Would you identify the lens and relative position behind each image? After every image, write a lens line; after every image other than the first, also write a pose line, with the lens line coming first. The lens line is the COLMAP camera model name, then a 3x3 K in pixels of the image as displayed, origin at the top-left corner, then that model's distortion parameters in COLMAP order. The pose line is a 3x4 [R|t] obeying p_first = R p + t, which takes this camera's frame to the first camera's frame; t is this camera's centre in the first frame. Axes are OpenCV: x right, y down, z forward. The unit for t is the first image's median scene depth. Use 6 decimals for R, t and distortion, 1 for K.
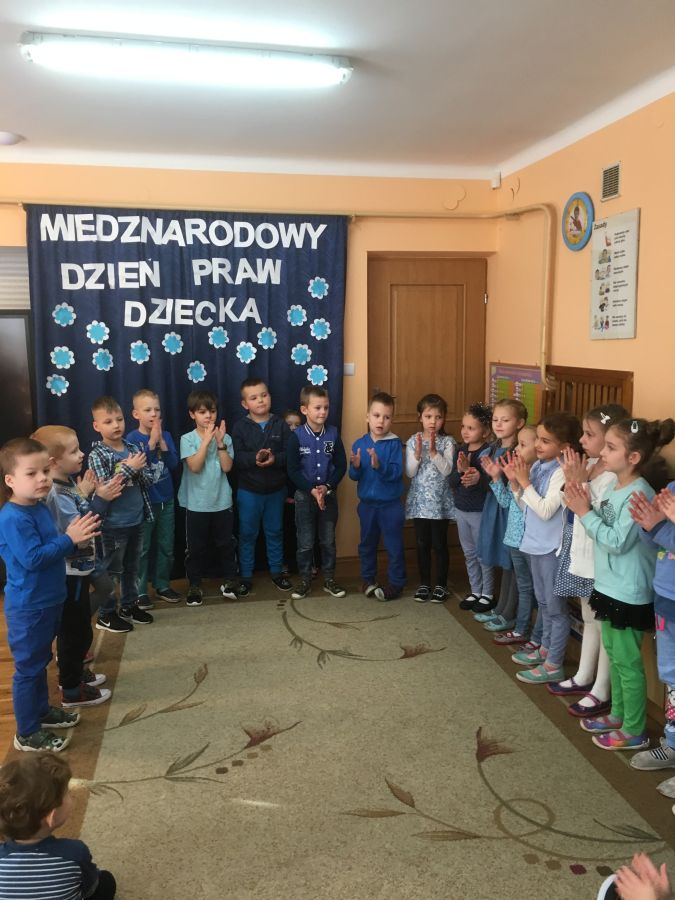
lens RADIAL K [[763.6, 0, 337.5], [0, 763.6, 450.0], [0, 0, 1]] dist [0.074230, -0.082349]
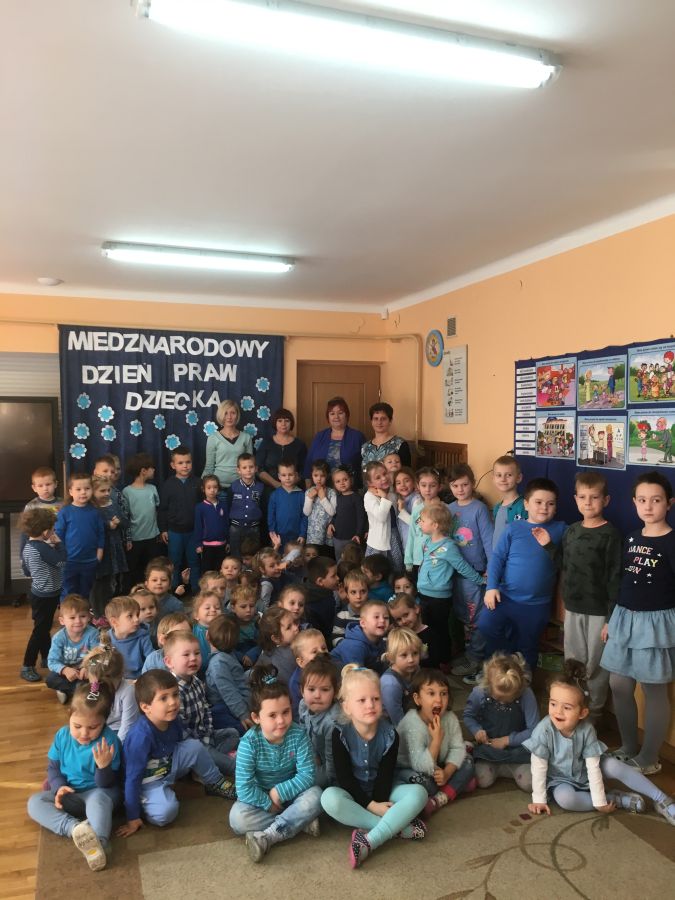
lens RADIAL K [[763.6, 0, 337.5], [0, 763.6, 450.0], [0, 0, 1]] dist [0.074230, -0.082349]
pose [[0.993121, 0.008791, 0.116761, -0.054199], [0.003163, 0.994799, -0.101809, 0.057103], [-0.117049, 0.101478, 0.987928, -0.427692]]
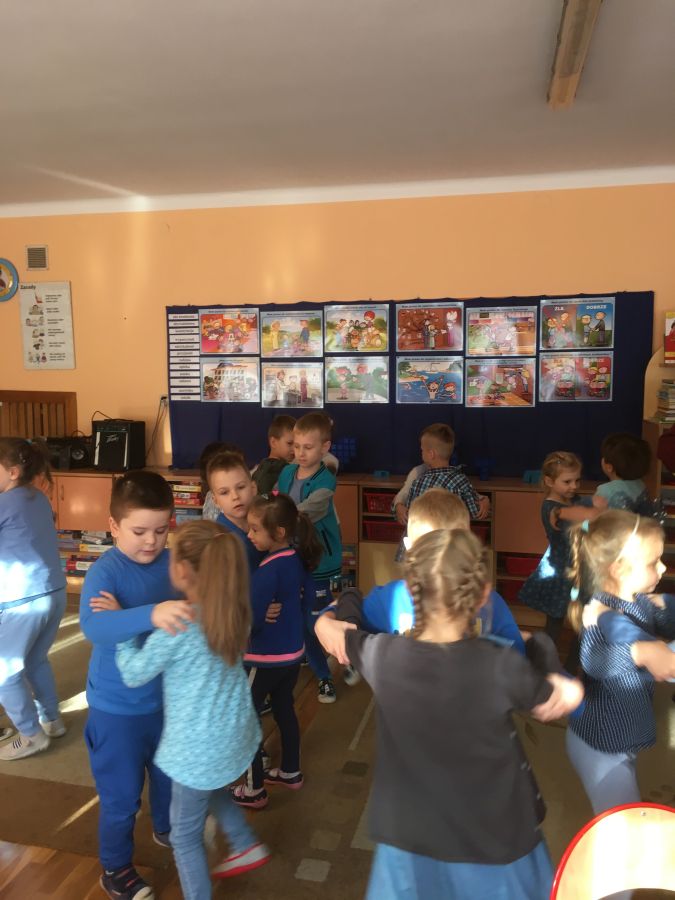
lens RADIAL K [[763.6, 0, 337.5], [0, 763.6, 450.0], [0, 0, 1]] dist [0.074230, -0.082349]
pose [[0.430887, -0.086585, 0.898242, -0.577777], [0.122392, 0.991796, 0.036891, 0.011200], [-0.894067, 0.094042, 0.437950, -0.055553]]
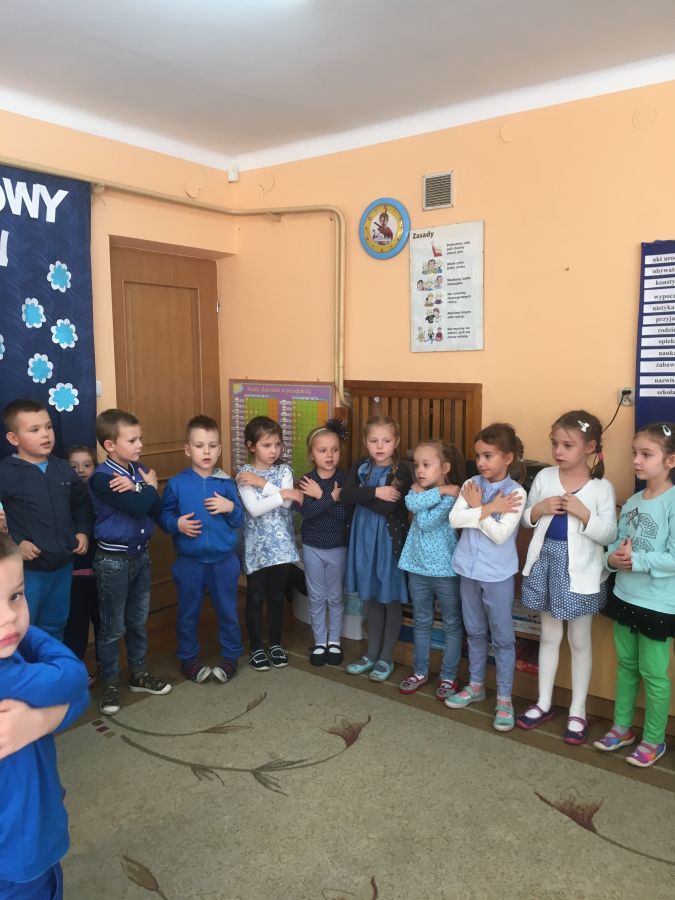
lens RADIAL K [[763.6, 0, 337.5], [0, 763.6, 450.0], [0, 0, 1]] dist [0.074230, -0.082349]
pose [[0.749375, -0.068496, 0.658593, -0.335349], [0.091596, 0.995796, -0.000656, -0.025693], [-0.655779, 0.060816, 0.752499, 0.305374]]
